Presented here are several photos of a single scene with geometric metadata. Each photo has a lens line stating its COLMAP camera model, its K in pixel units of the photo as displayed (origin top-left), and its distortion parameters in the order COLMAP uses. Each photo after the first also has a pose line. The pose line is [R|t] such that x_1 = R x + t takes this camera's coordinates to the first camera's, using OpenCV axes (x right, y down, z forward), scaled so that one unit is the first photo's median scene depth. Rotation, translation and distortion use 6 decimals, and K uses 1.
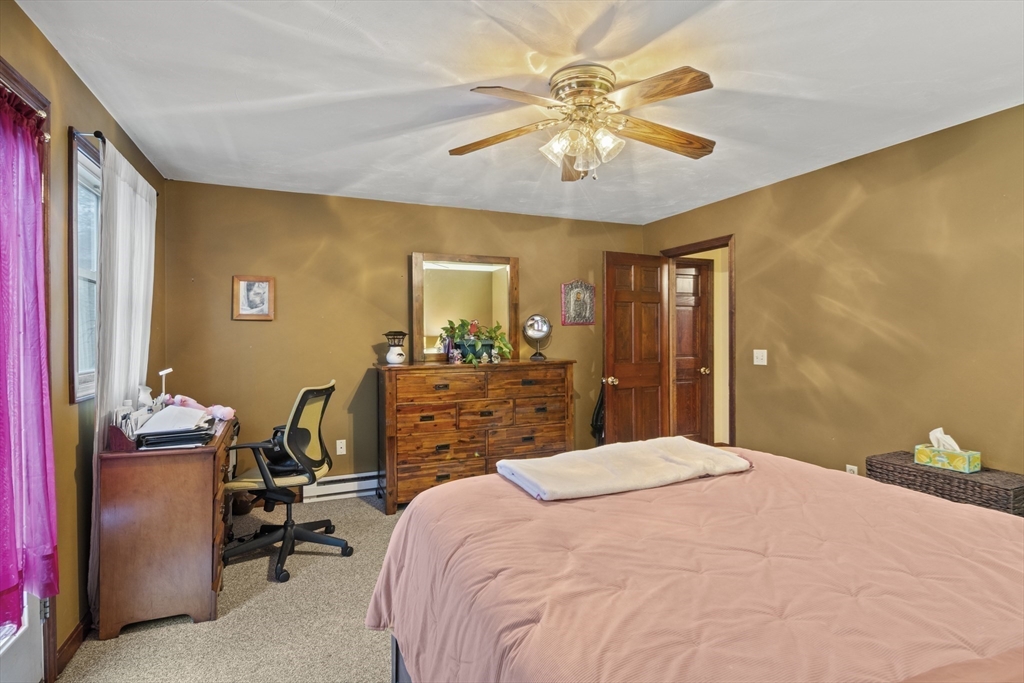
lens RADIAL K [[507.8, 0, 512.0], [0, 507.8, 341.5], [0, 0, 1]] dist [-0.001707, -0.000322]
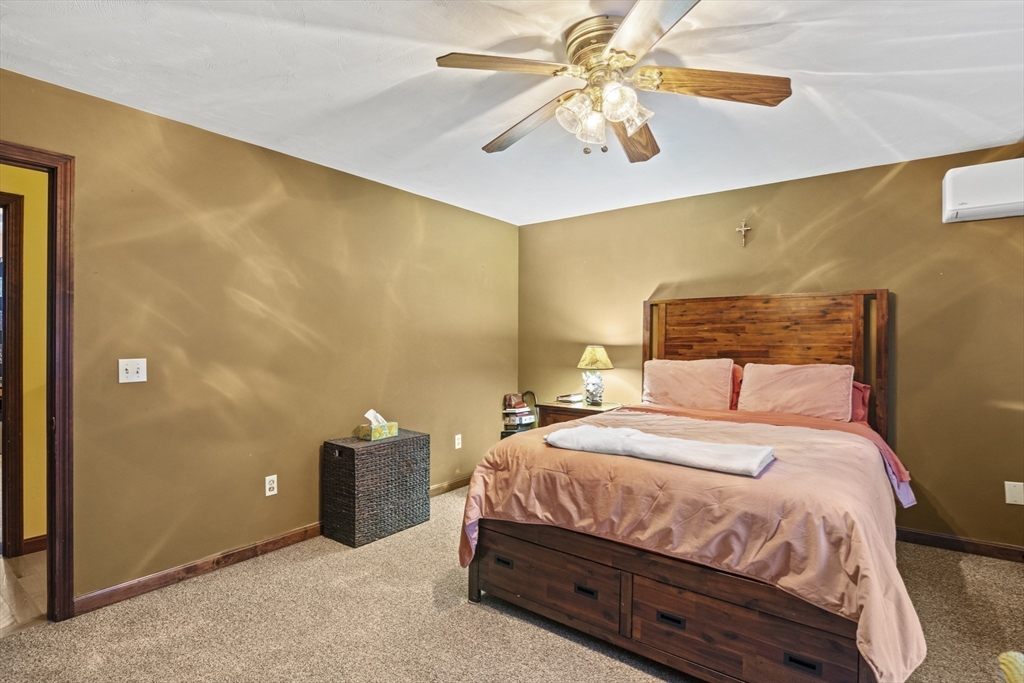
lens RADIAL K [[507.8, 0, 512.0], [0, 507.8, 341.5], [0, 0, 1]] dist [-0.001707, -0.000322]
pose [[-0.486853, 0.003331, 0.873478, -0.368333], [0.013180, 0.999907, 0.003533, -0.001654], [-0.873384, 0.013233, -0.486852, 1.064359]]
